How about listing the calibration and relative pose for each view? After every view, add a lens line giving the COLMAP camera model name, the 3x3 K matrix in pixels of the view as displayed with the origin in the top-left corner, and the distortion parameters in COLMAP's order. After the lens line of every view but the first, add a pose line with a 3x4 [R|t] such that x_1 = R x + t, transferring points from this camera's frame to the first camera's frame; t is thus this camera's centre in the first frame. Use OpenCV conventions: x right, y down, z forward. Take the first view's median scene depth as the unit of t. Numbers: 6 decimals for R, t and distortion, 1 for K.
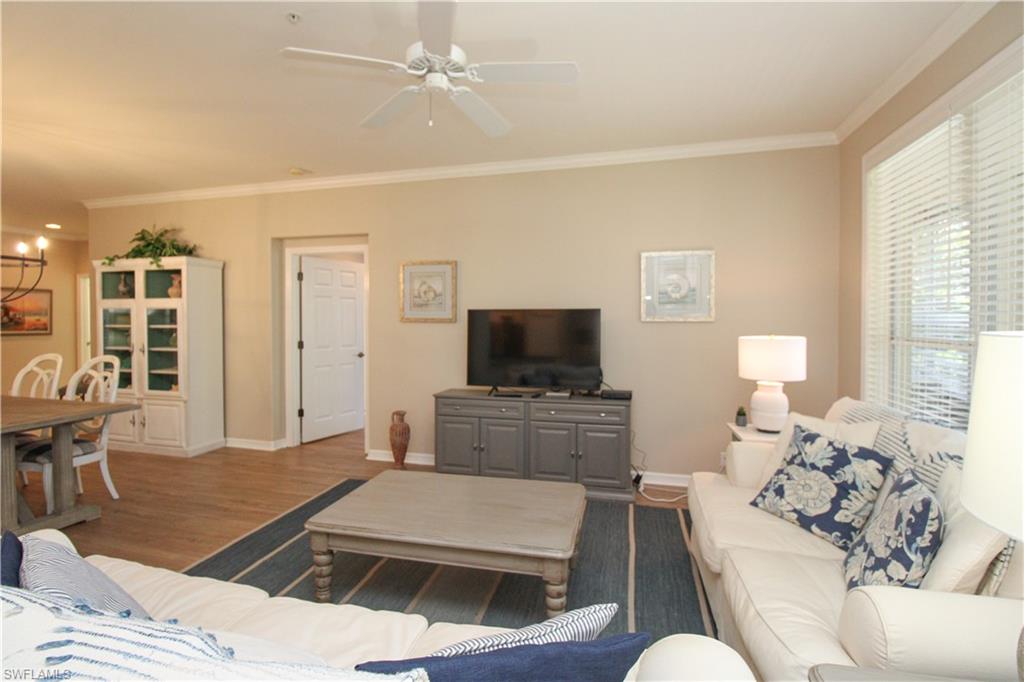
lens RADIAL K [[476.6, 0, 504.0], [0, 476.6, 331.7], [0, 0, 1]] dist [0.001713, -0.008198]
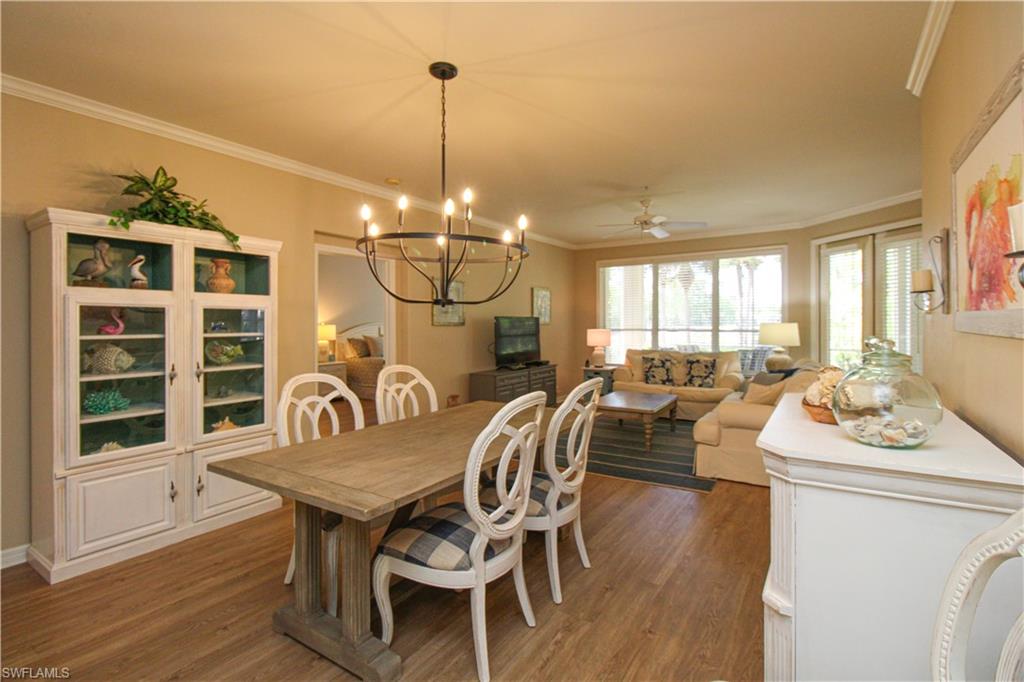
lens RADIAL K [[467.5, 0, 516.5], [0, 467.5, 328.8], [0, 0, 1]] dist [0.006383, -0.009232]
pose [[0.319197, -0.014581, 0.947576, -1.548240], [0.025808, 0.999645, 0.006688, -0.016237], [-0.947337, 0.022320, 0.319460, 0.498612]]
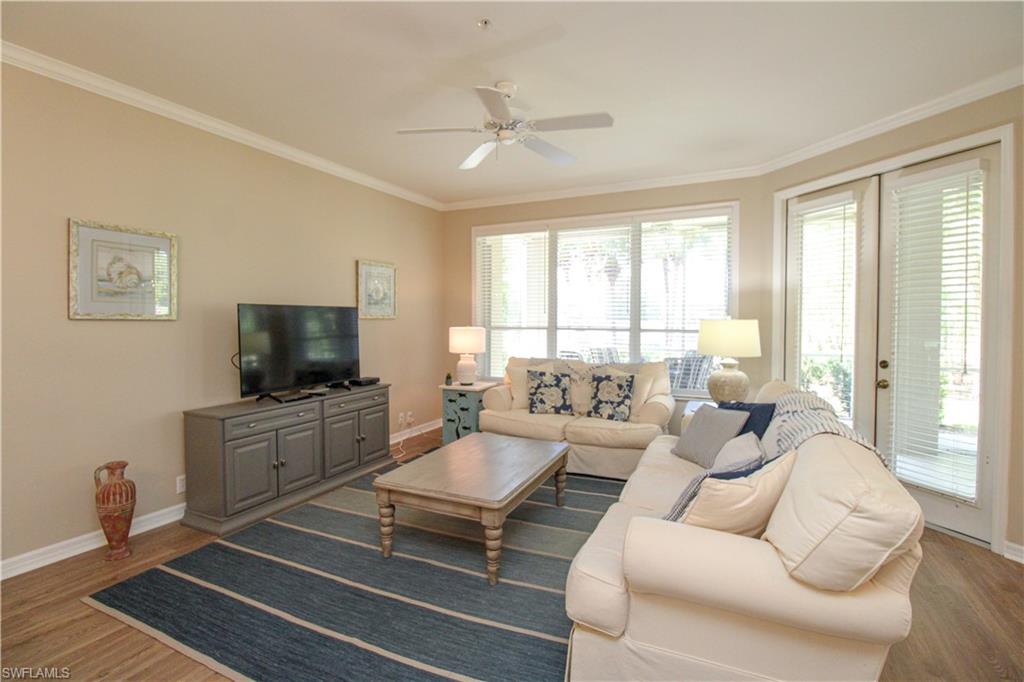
lens RADIAL K [[467.5, 0, 518.1], [0, 467.5, 331.2], [0, 0, 1]] dist [0.006383, -0.009232]
pose [[0.182499, -0.029804, 0.982754, -0.813814], [0.020381, 0.999440, 0.026525, -0.012969], [-0.982995, 0.015189, 0.183004, 0.421359]]
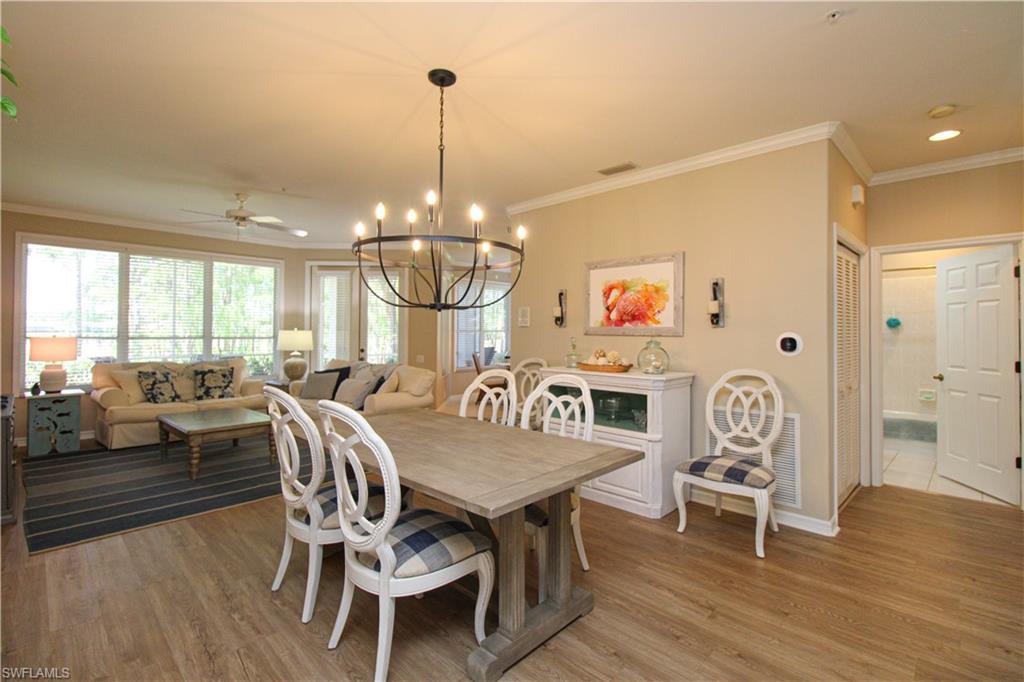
lens RADIAL K [[467.5, 0, 517.1], [0, 467.5, 328.3], [0, 0, 1]] dist [0.006383, -0.009232]
pose [[-0.872644, -0.003255, 0.488346, -1.375137], [0.002563, 0.999934, 0.011244, -0.028192], [-0.488350, 0.011063, -0.872578, 1.319610]]
